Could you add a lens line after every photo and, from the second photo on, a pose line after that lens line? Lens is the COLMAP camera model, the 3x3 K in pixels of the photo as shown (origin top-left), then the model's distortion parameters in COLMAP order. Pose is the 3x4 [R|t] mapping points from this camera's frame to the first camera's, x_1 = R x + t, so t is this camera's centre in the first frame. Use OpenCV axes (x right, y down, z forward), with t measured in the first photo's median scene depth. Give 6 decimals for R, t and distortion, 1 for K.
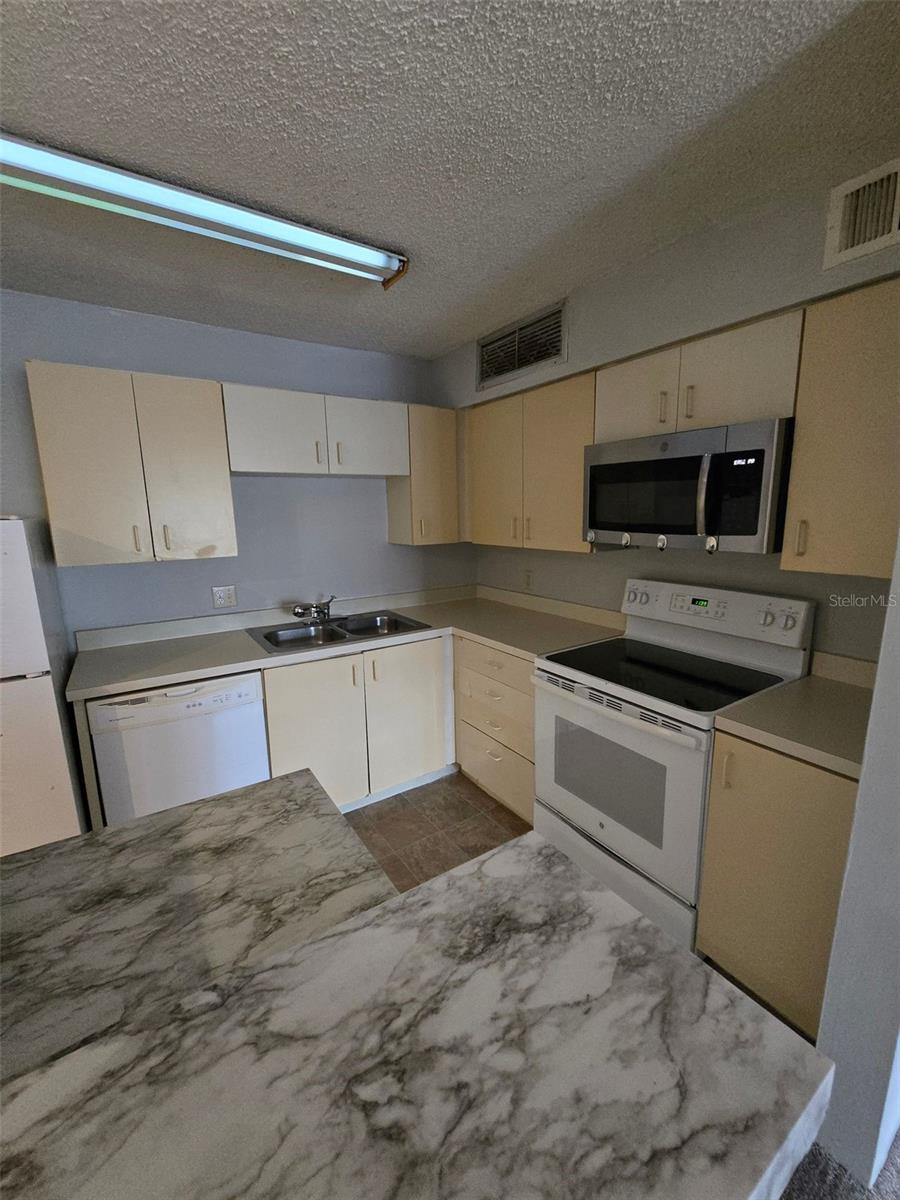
lens RADIAL K [[488.8, 0, 448.6], [0, 488.8, 596.5], [0, 0, 1]] dist [-0.003197, -0.000214]
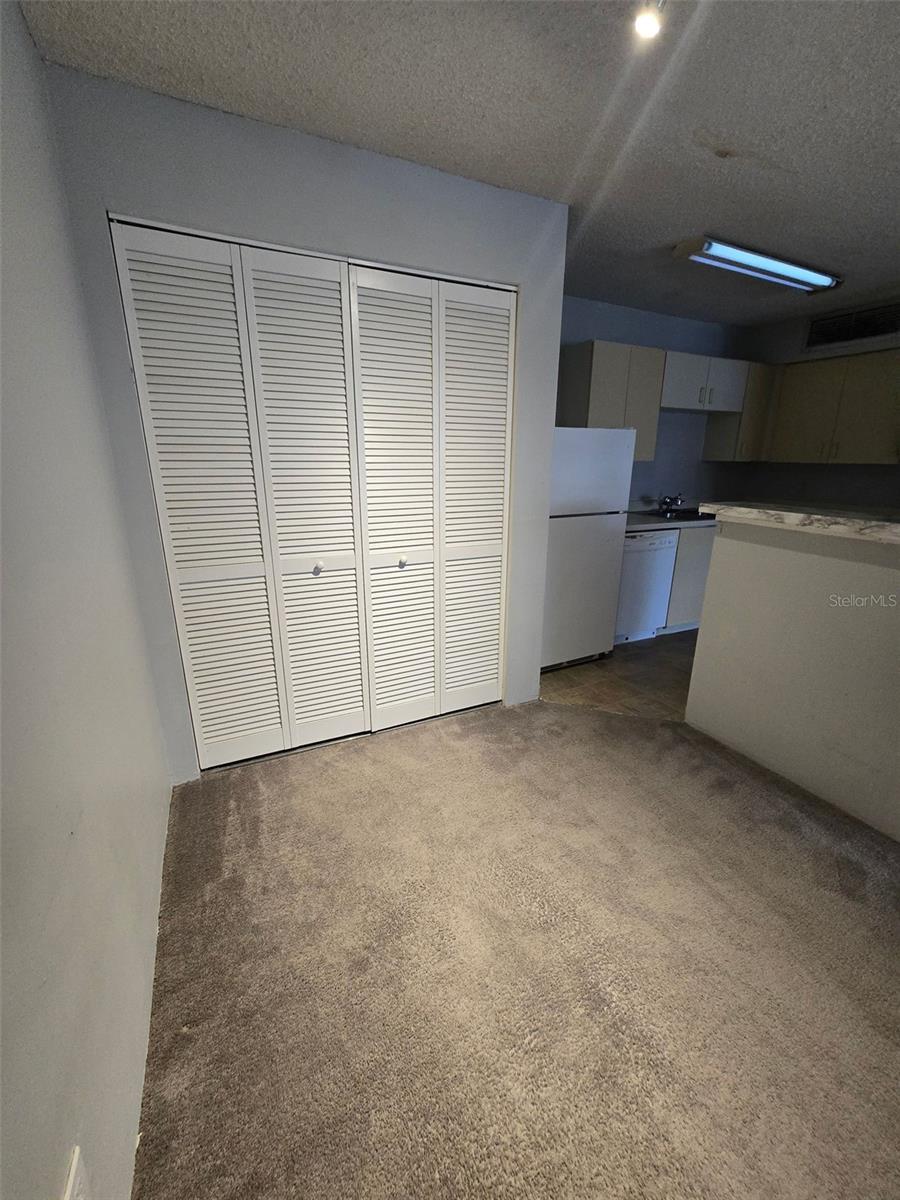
lens RADIAL K [[488.8, 0, 453.2], [0, 488.8, 603.9], [0, 0, 1]] dist [-0.003197, -0.000214]
pose [[0.992651, 0.055982, -0.107287, -0.824292], [-0.042895, 0.991771, 0.120628, 0.203511], [0.113157, -0.115139, 0.986883, -0.681114]]
